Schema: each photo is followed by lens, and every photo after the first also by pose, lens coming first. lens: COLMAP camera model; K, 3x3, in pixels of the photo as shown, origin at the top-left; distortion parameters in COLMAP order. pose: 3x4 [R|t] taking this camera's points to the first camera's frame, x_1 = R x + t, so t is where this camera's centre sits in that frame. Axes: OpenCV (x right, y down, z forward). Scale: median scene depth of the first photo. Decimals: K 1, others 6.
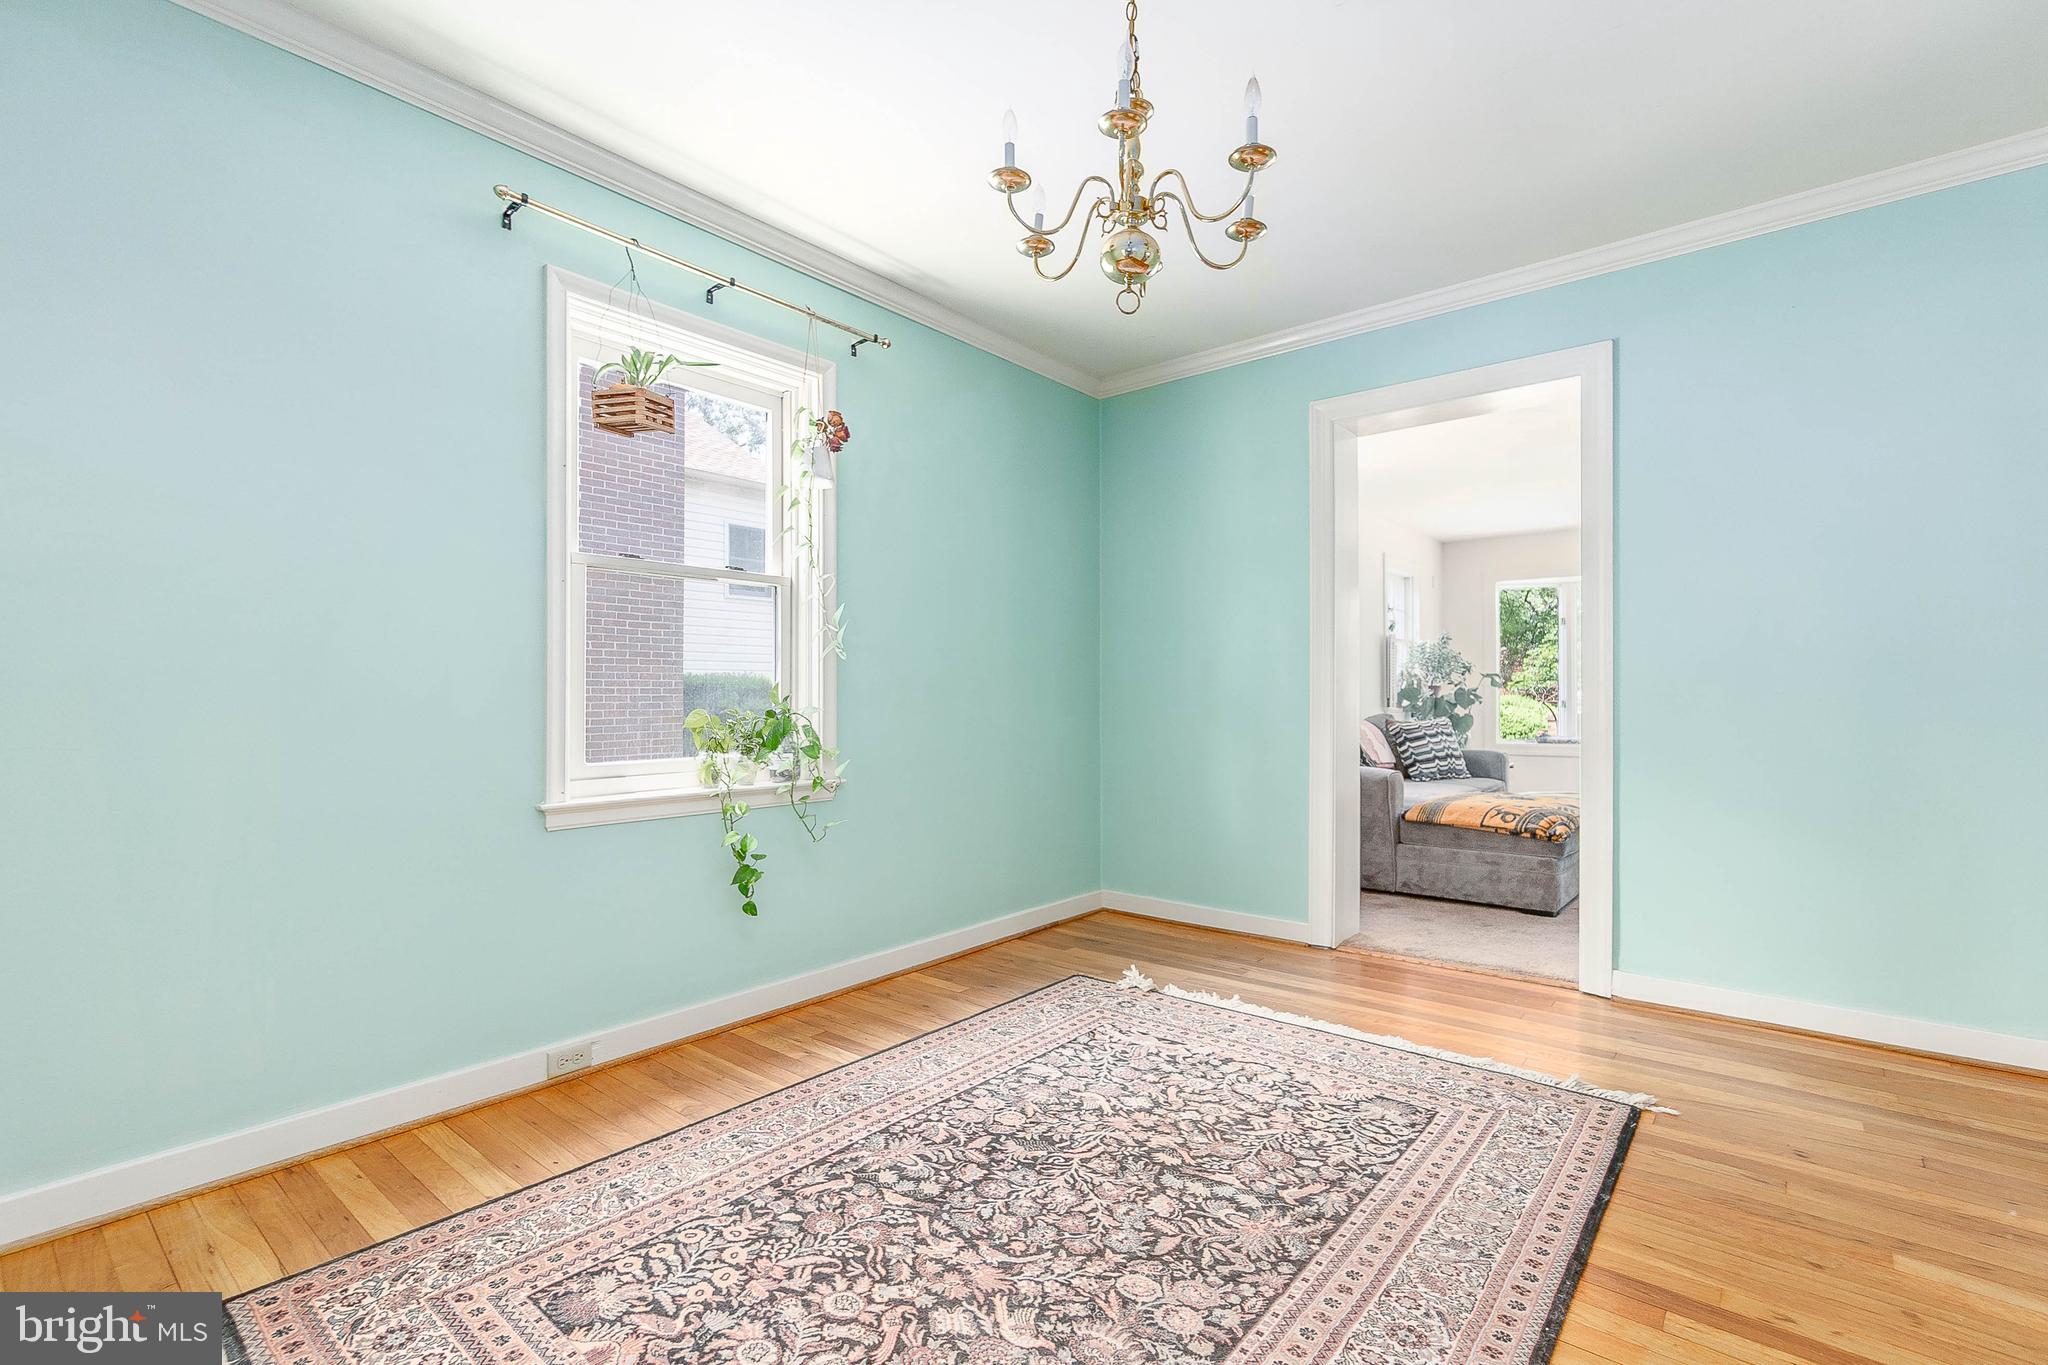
lens RADIAL K [[916.6, 0, 1012.6], [0, 916.6, 698.9], [0, 0, 1]] dist [0.000494, -0.000018]
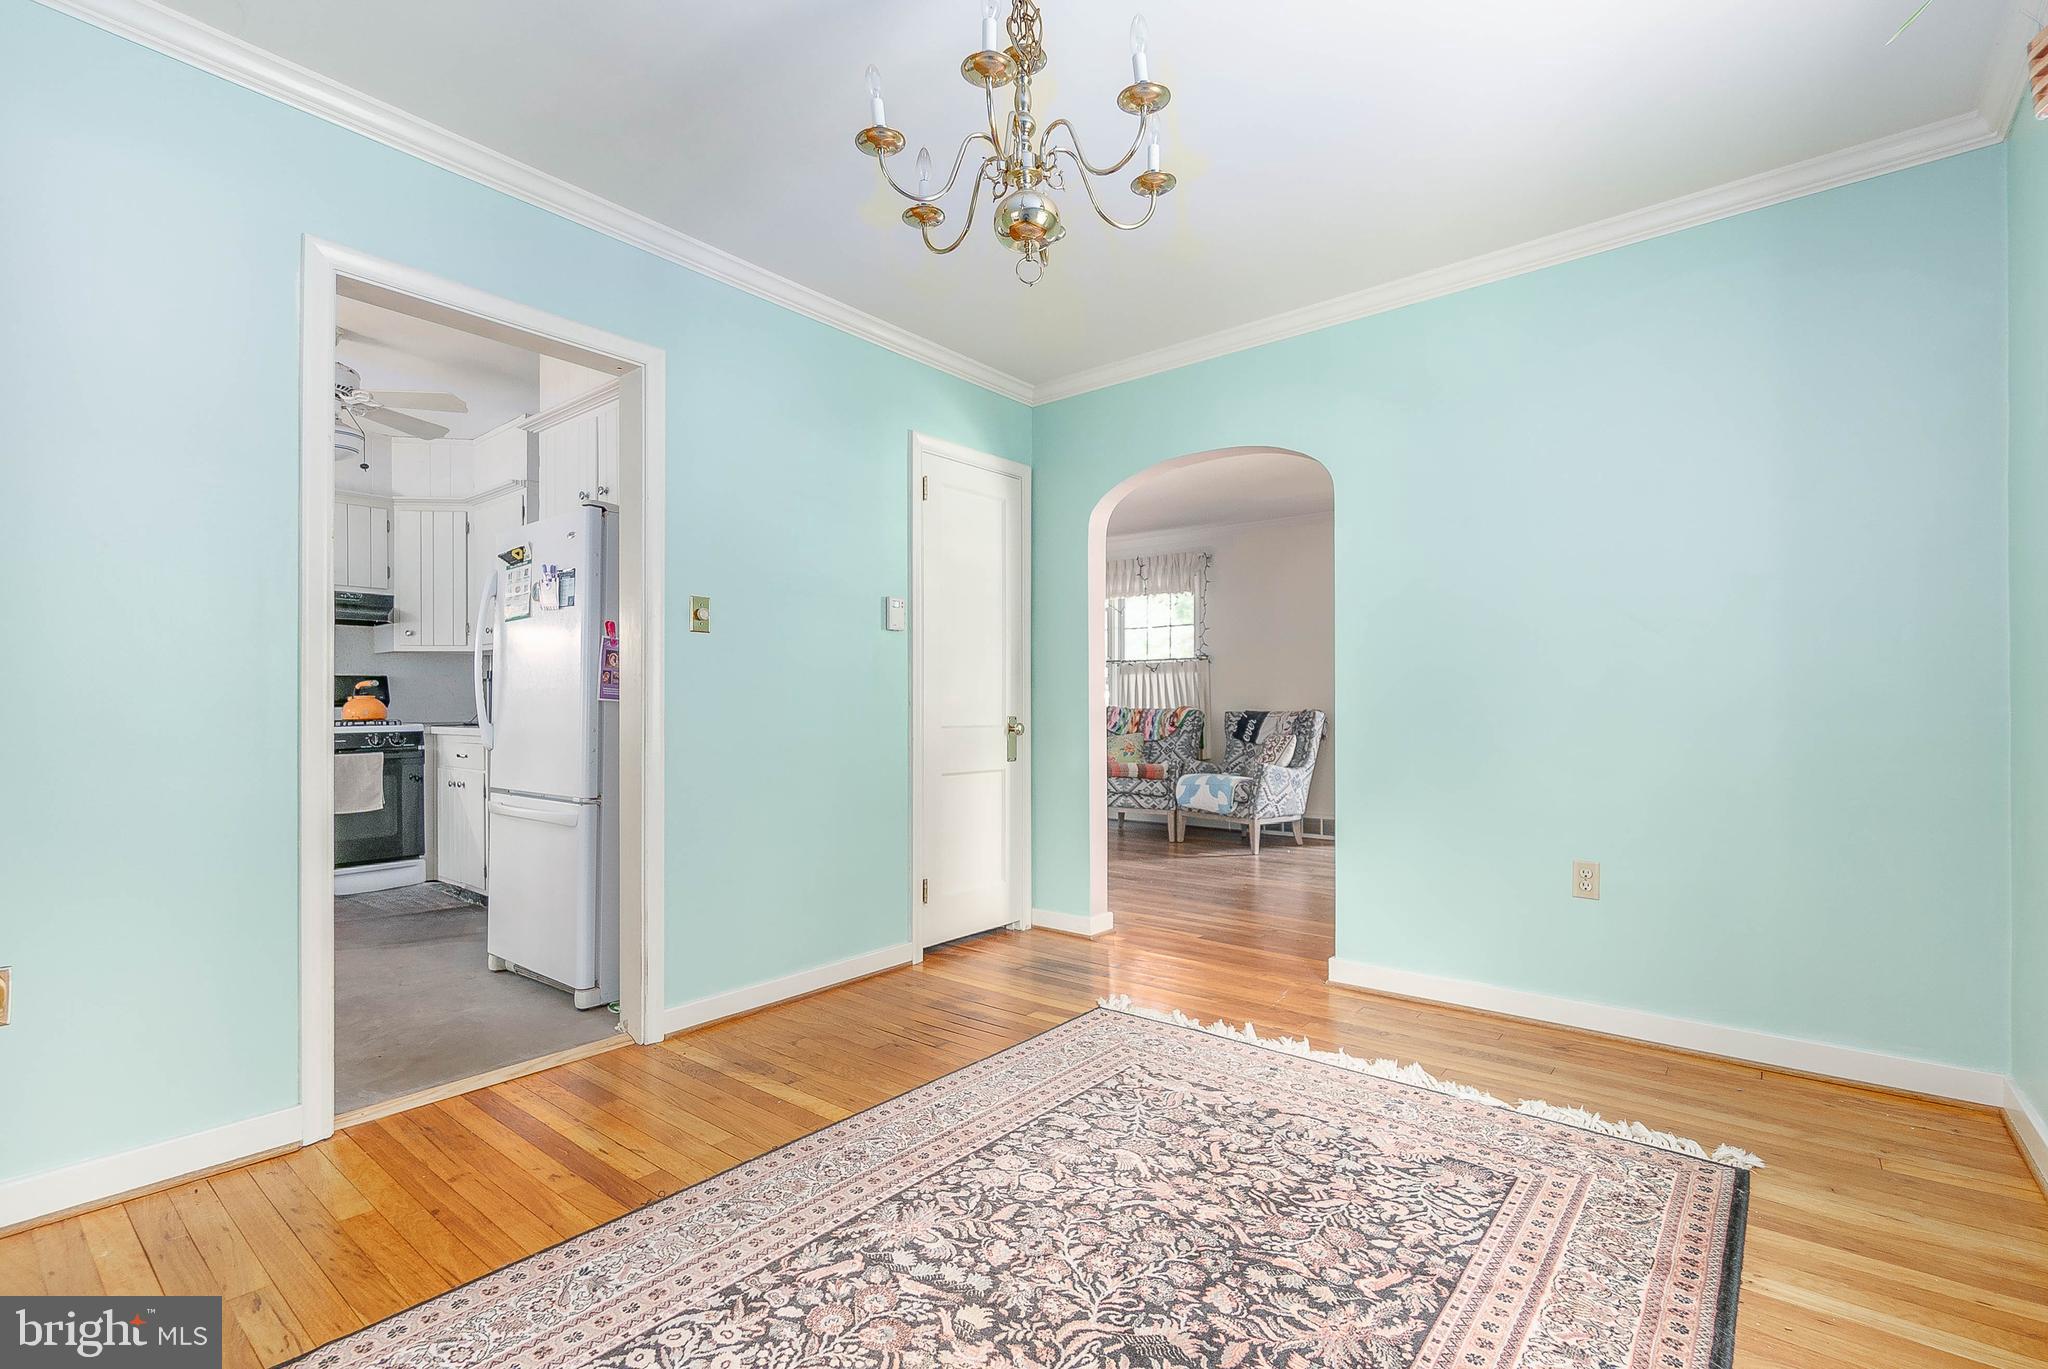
lens RADIAL K [[916.6, 0, 1012.6], [0, 916.6, 700.9], [0, 0, 1]] dist [0.000494, -0.000018]
pose [[-0.999952, 0.002701, -0.009368, 0.167611], [0.002720, 0.999994, -0.002027, -0.008669], [0.009363, -0.002052, -0.999954, 2.075066]]
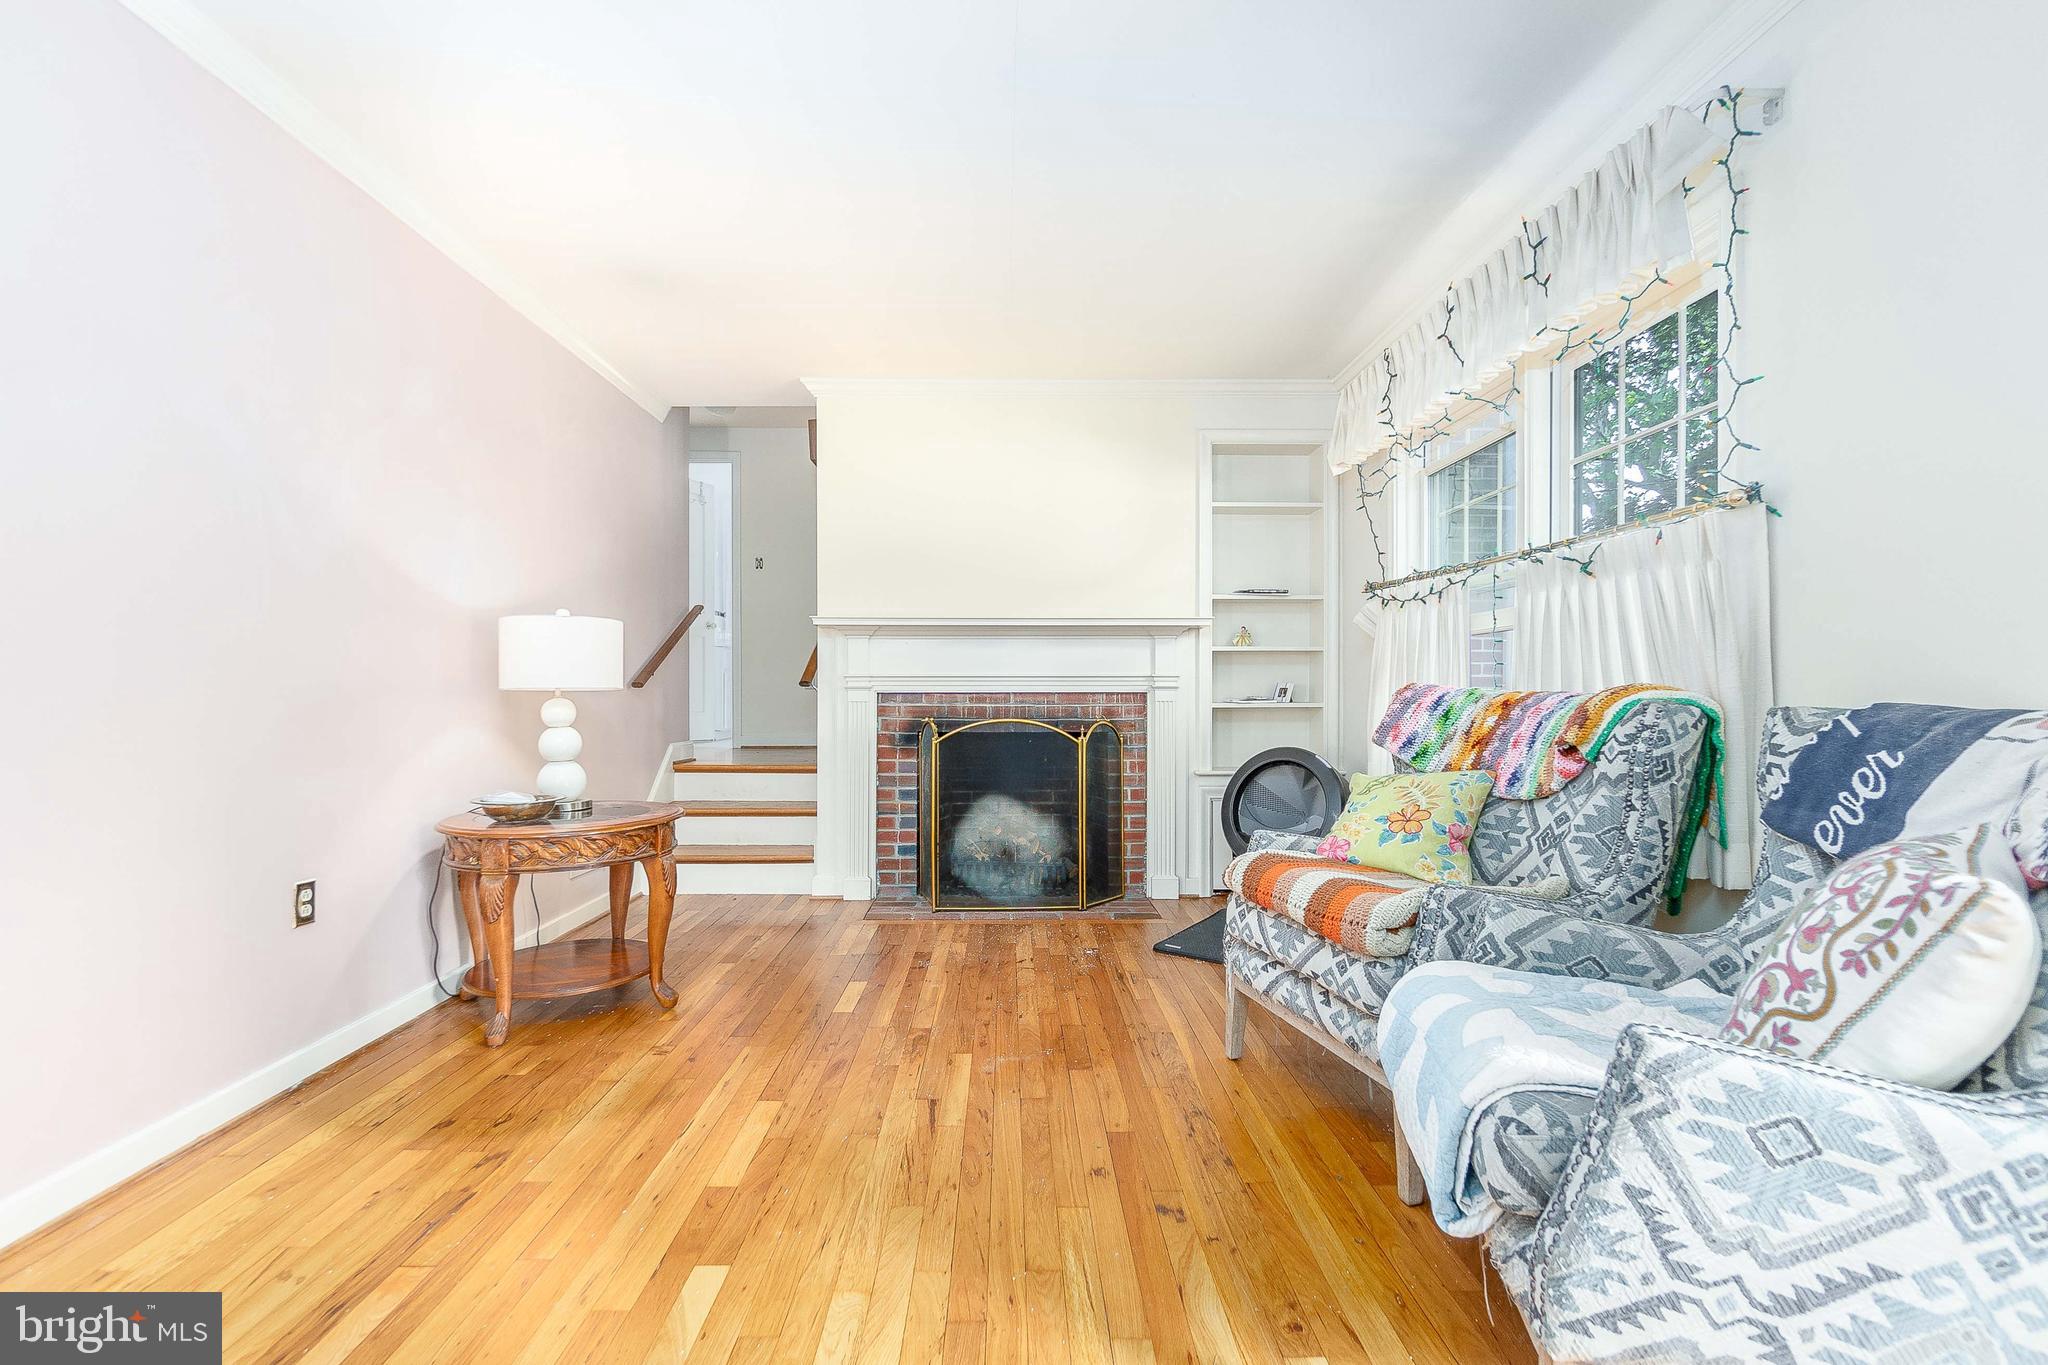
lens RADIAL K [[921.7, 0, 1020.4], [0, 921.7, 670.8], [0, 0, 1]] dist [0.000389, -0.000110]
pose [[-0.656013, 0.013782, 0.754624, -1.076405], [0.002115, 0.999863, -0.016422, 0.010267], [-0.754747, -0.009177, -0.655952, -0.905738]]
